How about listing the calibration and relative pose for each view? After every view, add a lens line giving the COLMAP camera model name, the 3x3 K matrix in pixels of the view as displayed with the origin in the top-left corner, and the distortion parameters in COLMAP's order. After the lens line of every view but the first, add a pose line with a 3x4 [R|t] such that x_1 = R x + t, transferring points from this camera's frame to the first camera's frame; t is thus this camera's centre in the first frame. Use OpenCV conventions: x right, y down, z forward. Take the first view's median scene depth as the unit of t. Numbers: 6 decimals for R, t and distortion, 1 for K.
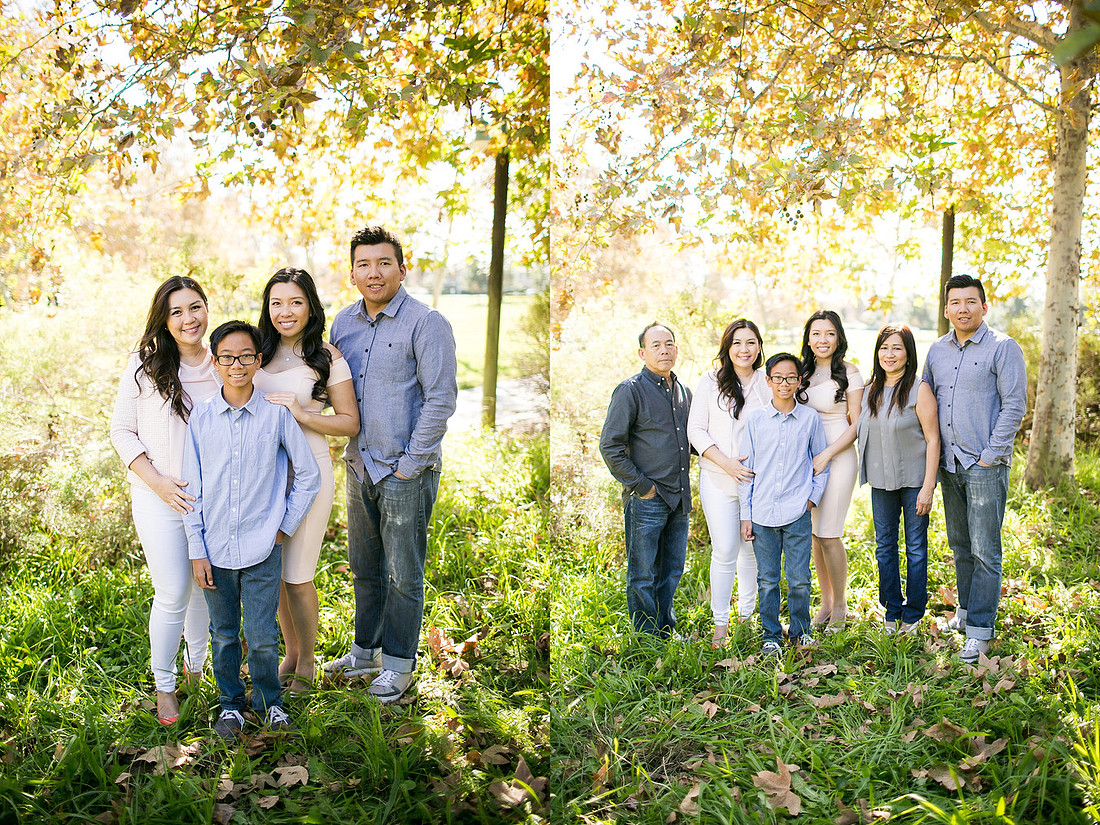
lens RADIAL K [[1170.5, 0, 550.0], [0, 1170.5, 412.5], [0, 0, 1]] dist [0.103629, -0.003283]
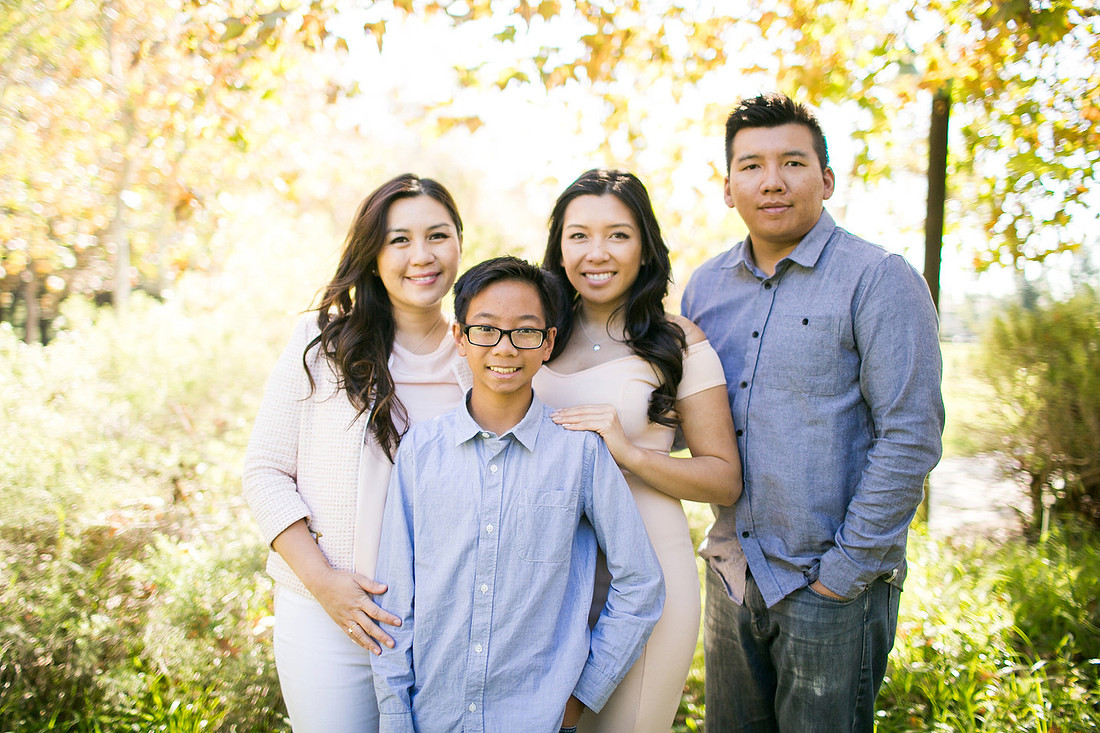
lens RADIAL K [[1187.3, 0, 551.9], [0, 1187.3, 398.1], [0, 0, 1]] dist [0.006452, 0.017020]
pose [[0.963502, -0.005024, -0.267652, -0.105784], [-0.026867, 0.992961, -0.115356, 0.034634], [0.266348, 0.118337, 0.956585, 0.503252]]
